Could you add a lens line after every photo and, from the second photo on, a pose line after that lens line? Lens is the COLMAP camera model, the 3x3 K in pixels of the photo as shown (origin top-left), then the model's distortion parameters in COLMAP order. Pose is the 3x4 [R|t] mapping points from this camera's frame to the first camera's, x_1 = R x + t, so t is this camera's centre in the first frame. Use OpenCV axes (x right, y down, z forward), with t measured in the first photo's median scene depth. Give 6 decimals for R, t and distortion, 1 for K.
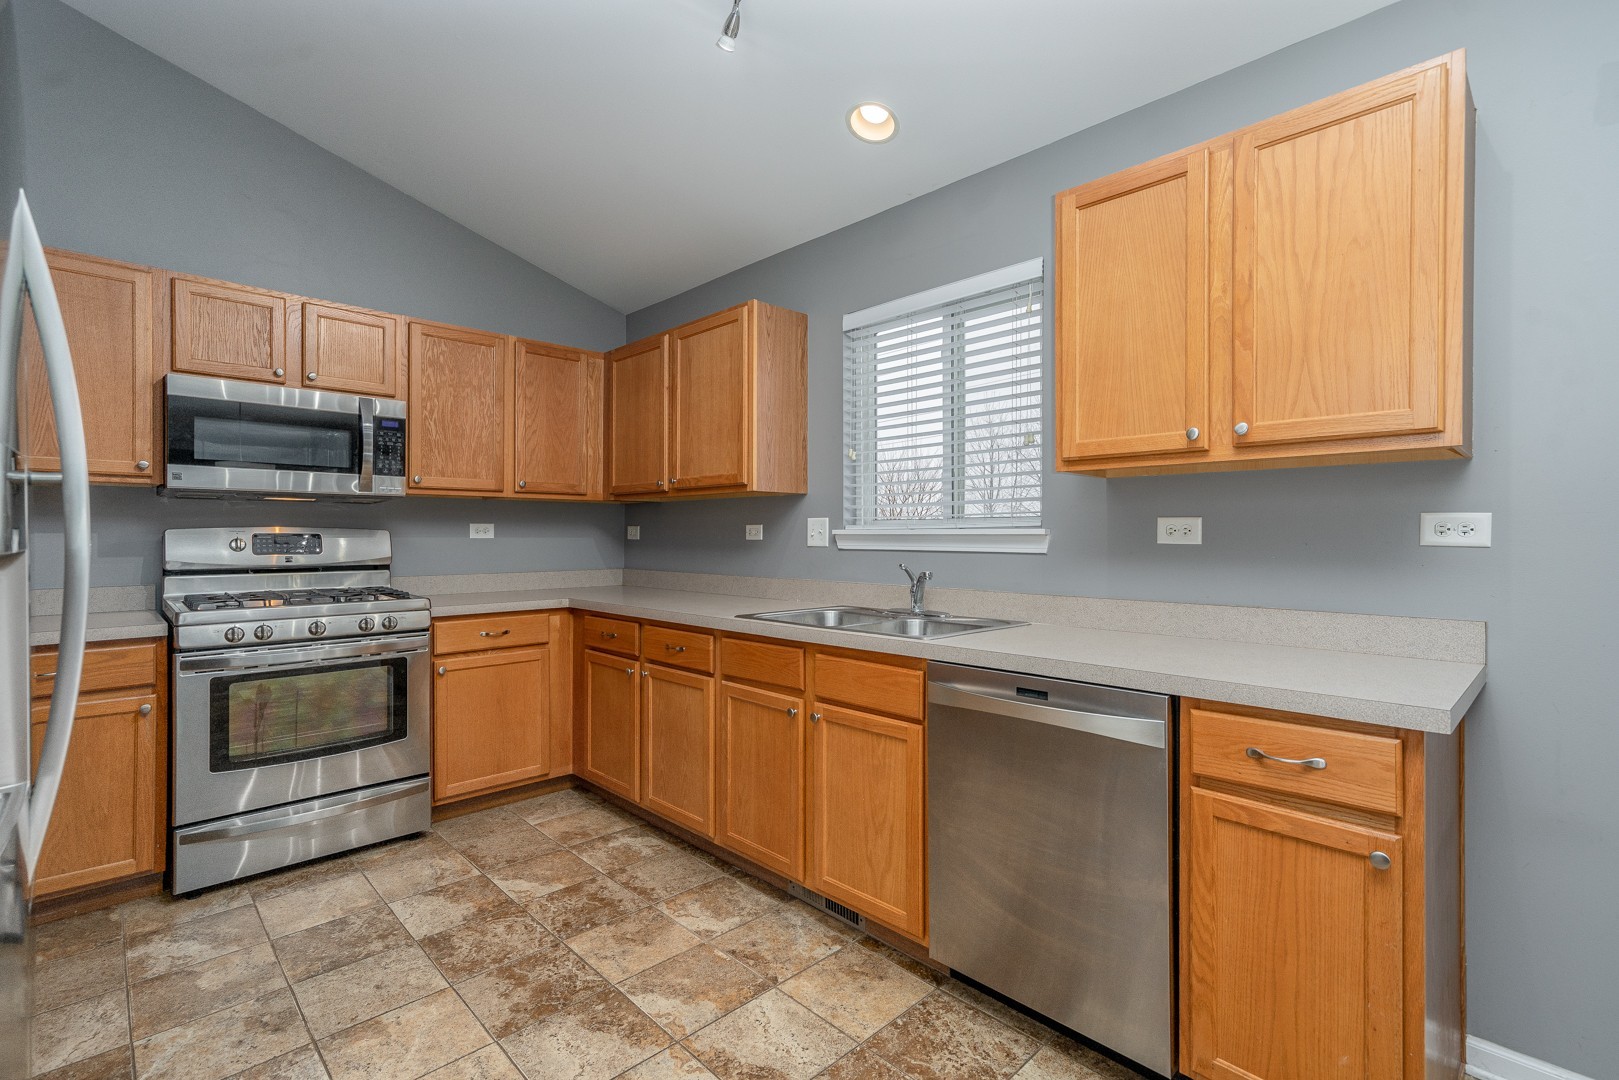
lens RADIAL K [[739.7, 0, 804.7], [0, 739.7, 527.8], [0, 0, 1]] dist [-0.002816, 0.007107]
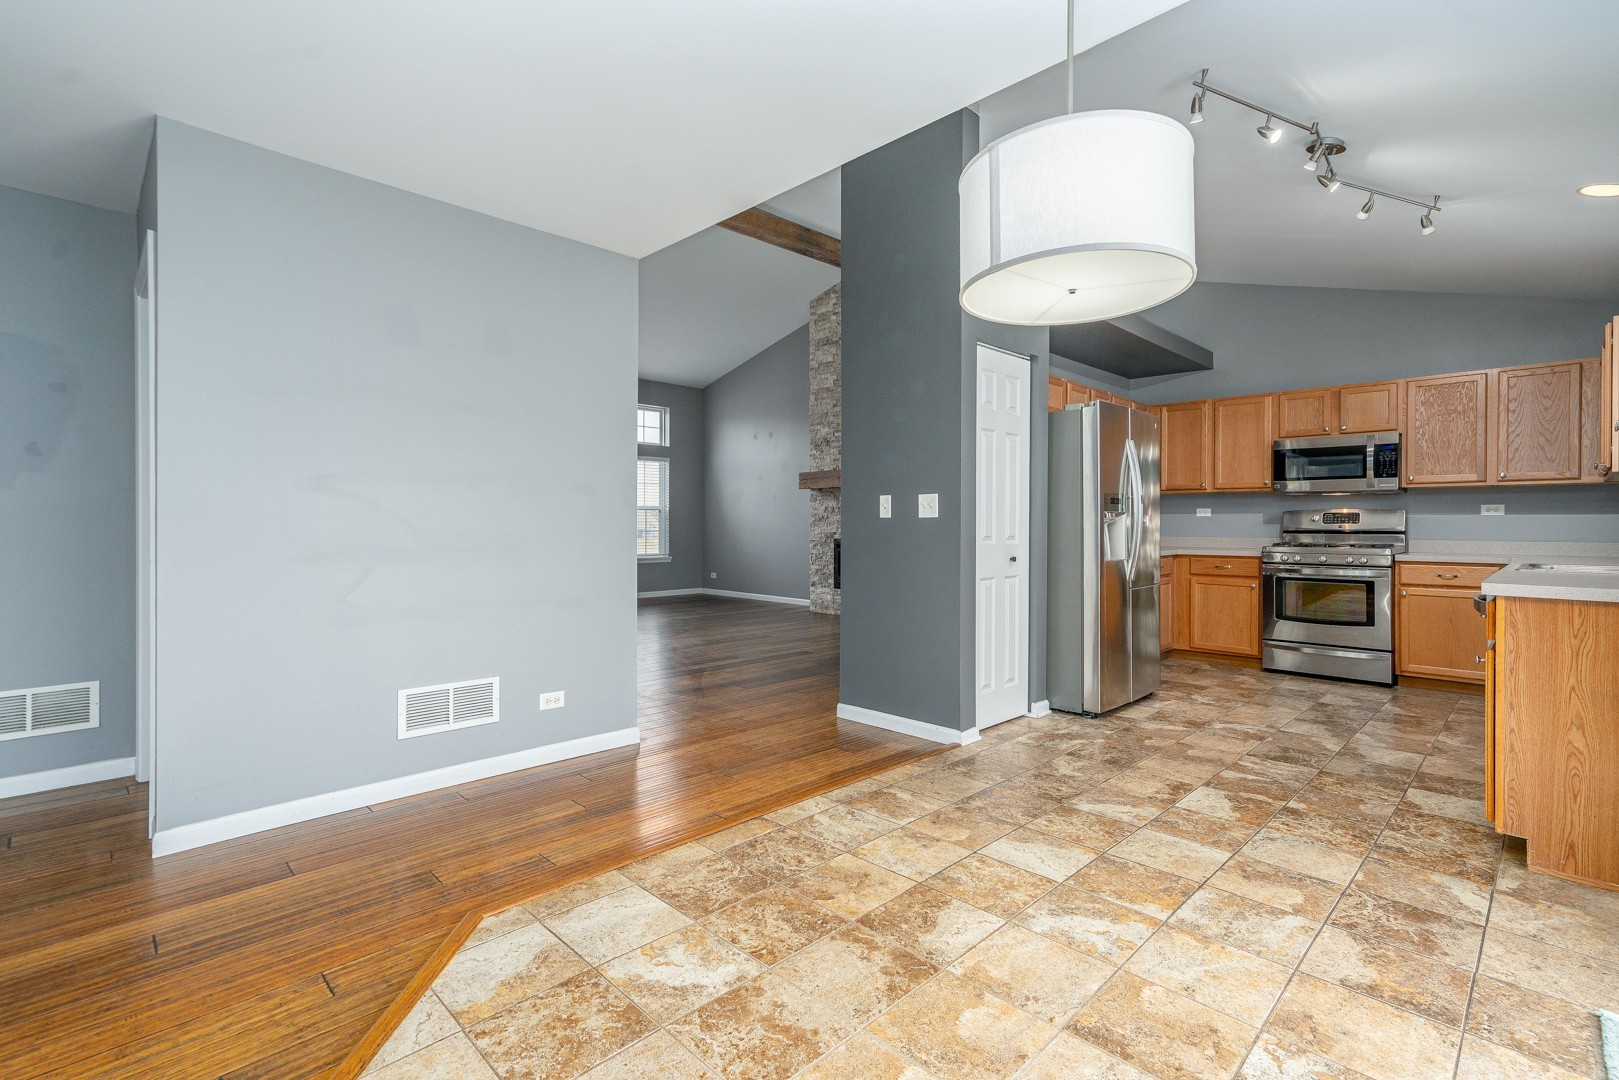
lens RADIAL K [[739.7, 0, 810.0], [0, 739.7, 530.0], [0, 0, 1]] dist [-0.002816, 0.007107]
pose [[0.006732, 0.007698, -0.999948, 1.171355], [0.005659, 0.999954, 0.007736, 0.029695], [0.999961, -0.005710, 0.006688, -0.348836]]
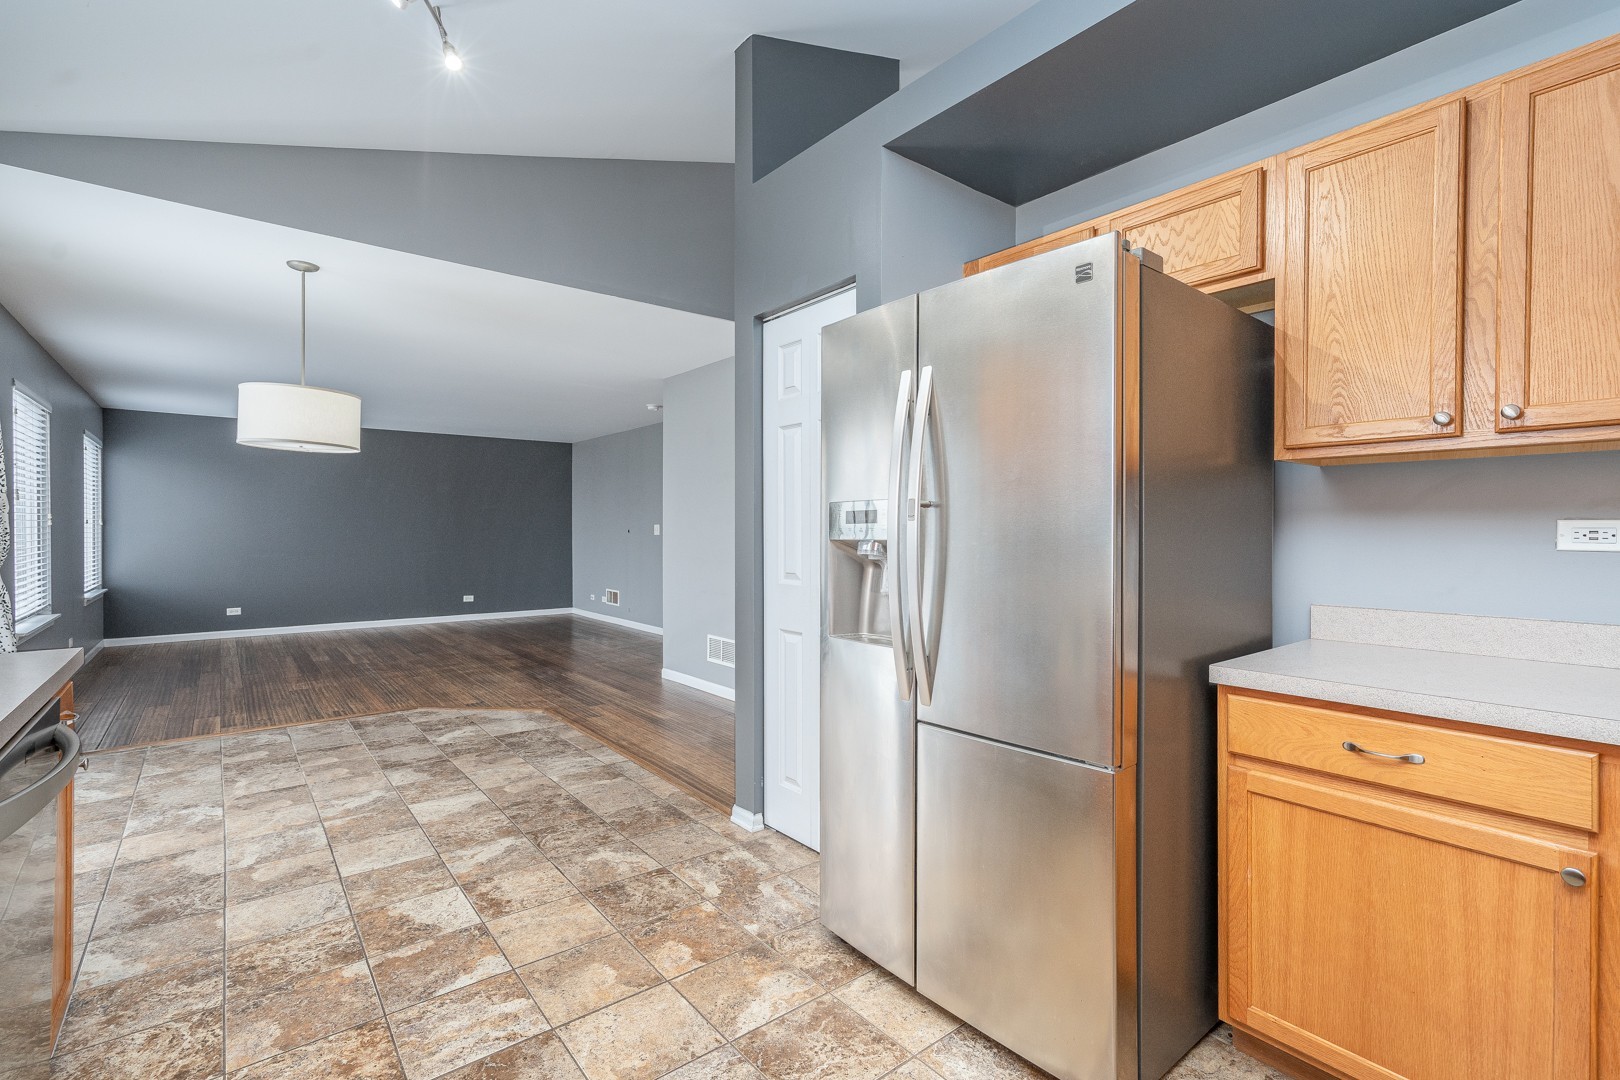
lens RADIAL K [[740.2, 0, 809.5], [0, 740.2, 528.6], [0, 0, 1]] dist [-0.002816, 0.007107]
pose [[-0.995397, -0.002113, 0.095818, -0.293842], [-0.003291, 0.999921, -0.012142, 0.008900], [-0.095785, -0.012401, -0.995325, 0.953046]]
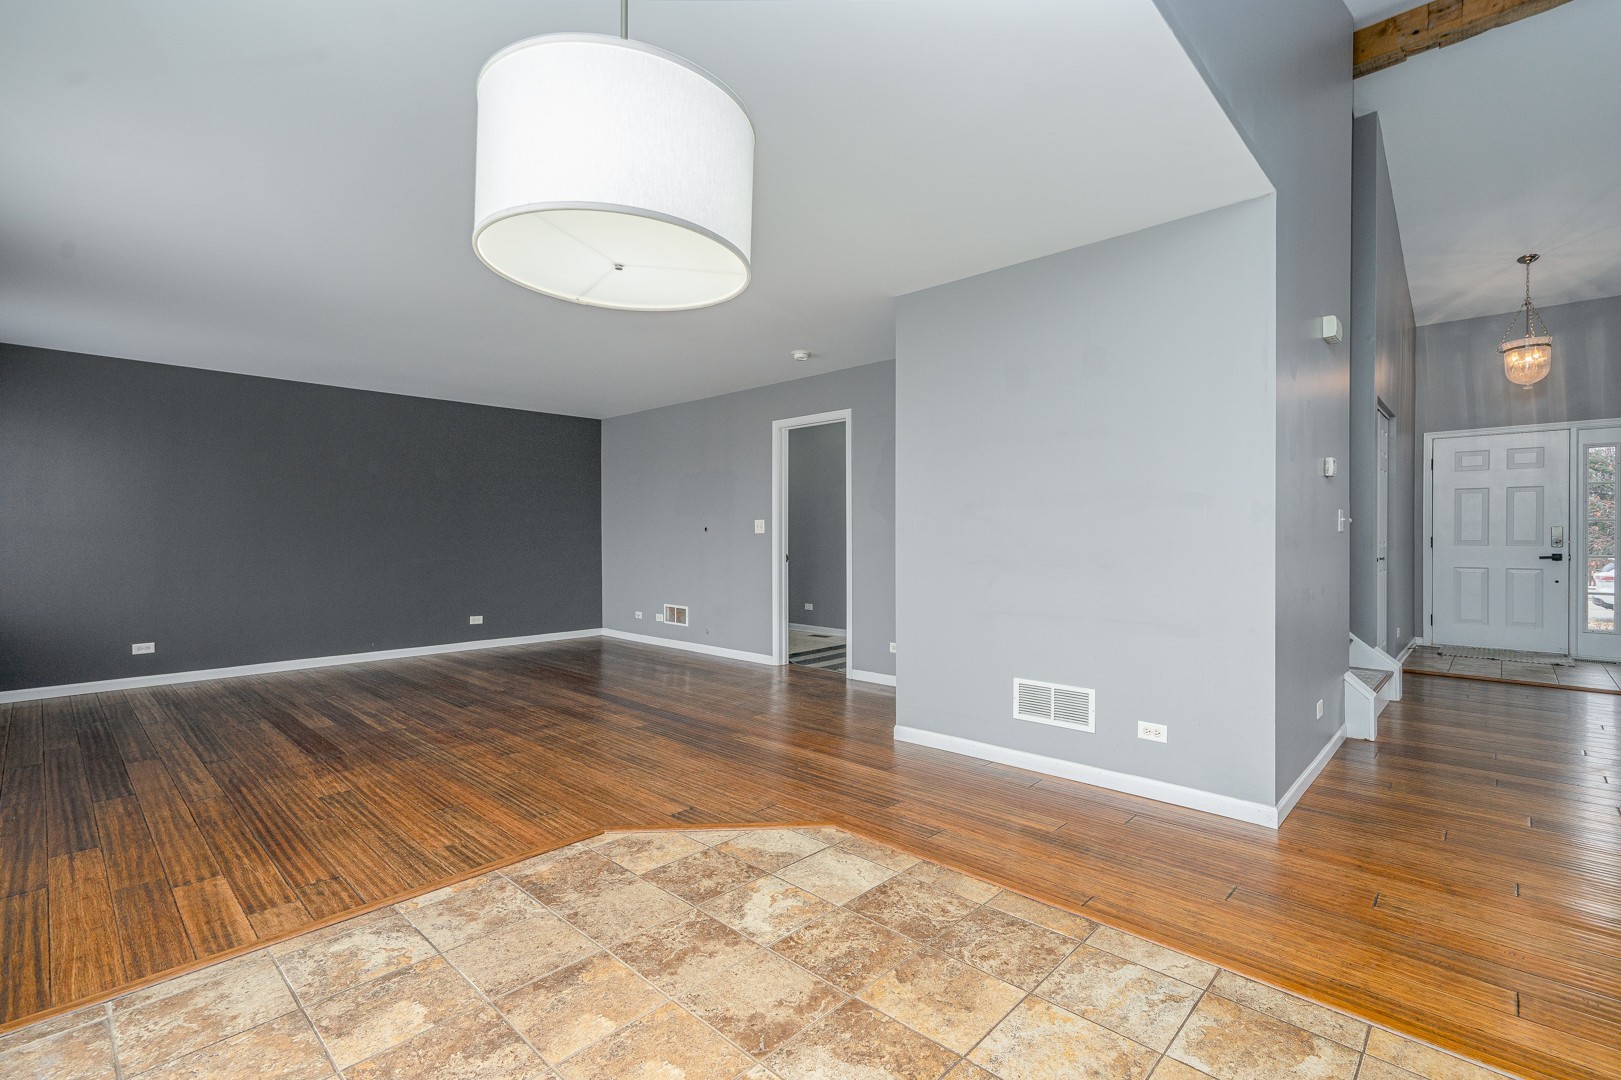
lens RADIAL K [[740.6, 0, 825.4], [0, 740.6, 536.5], [0, 0, 1]] dist [-0.002816, 0.007107]
pose [[-0.998953, -0.001129, -0.045744, 0.524844], [-0.000687, 0.999953, -0.009685, 0.032319], [0.045753, -0.009643, -0.998906, 0.308195]]
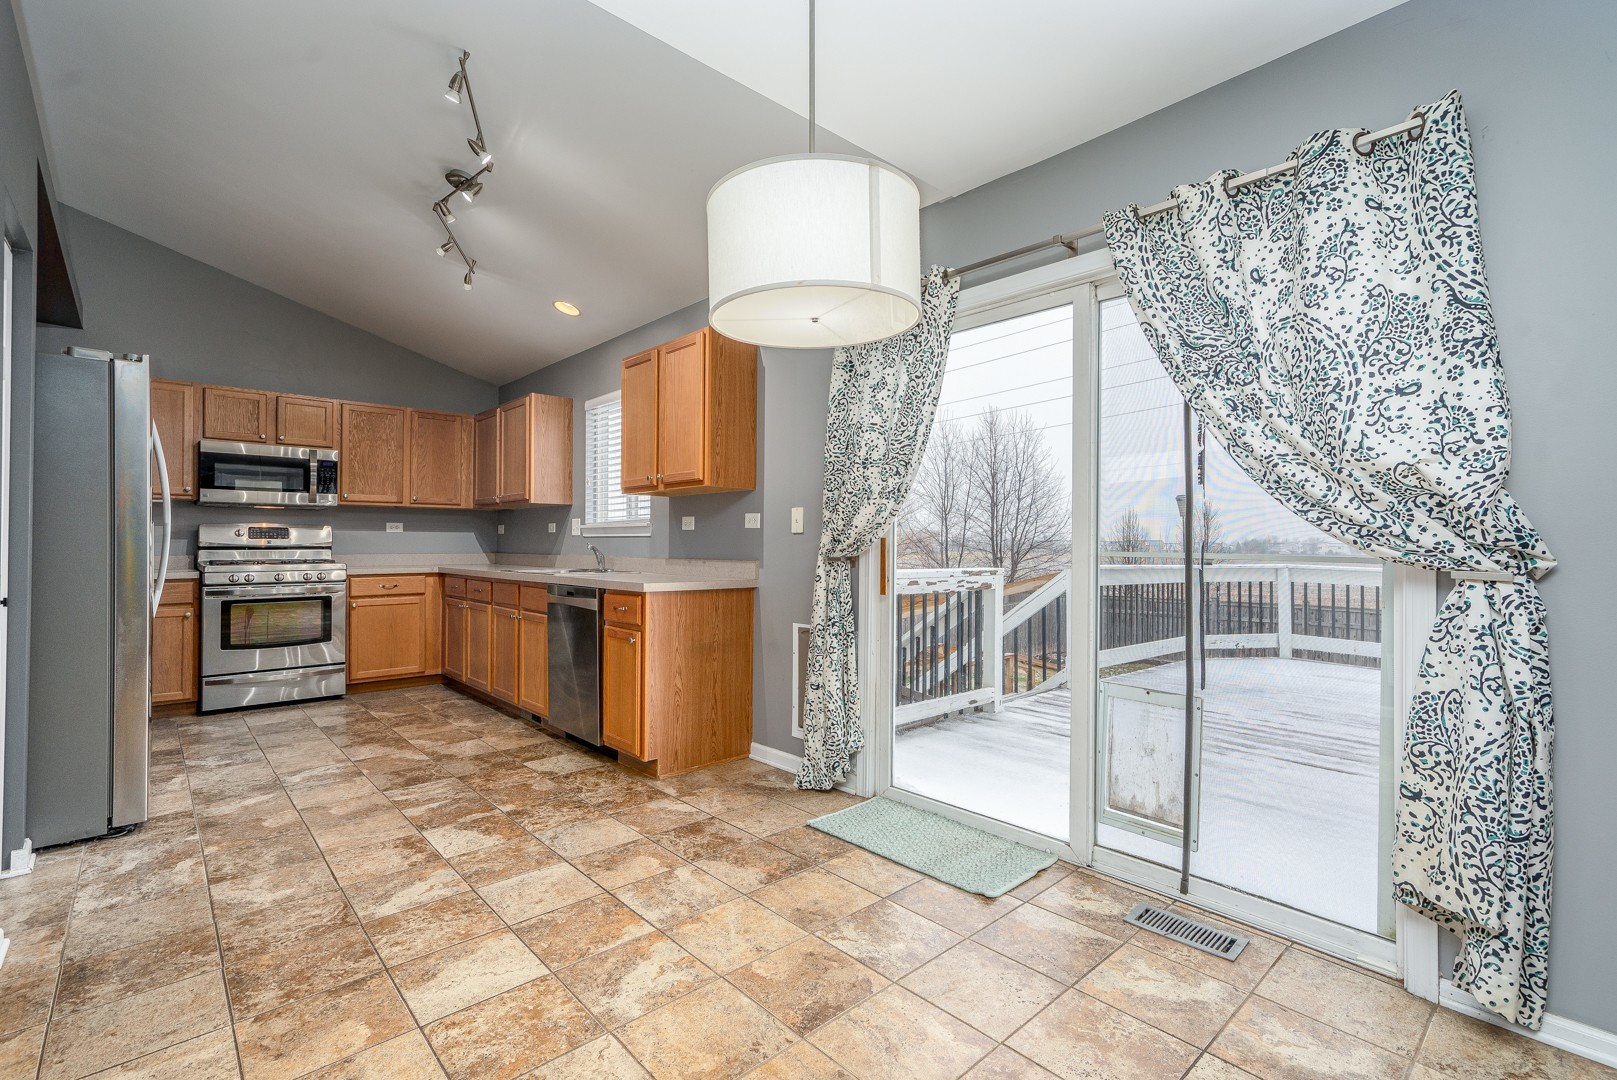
lens RADIAL K [[738.8, 0, 817.0], [0, 738.8, 532.1], [0, 0, 1]] dist [-0.002816, 0.007107]
pose [[0.999688, 0.002696, -0.024828, 0.647416], [-0.002854, 0.999976, -0.006324, 0.027469], [0.024810, 0.006393, 0.999672, -0.721189]]
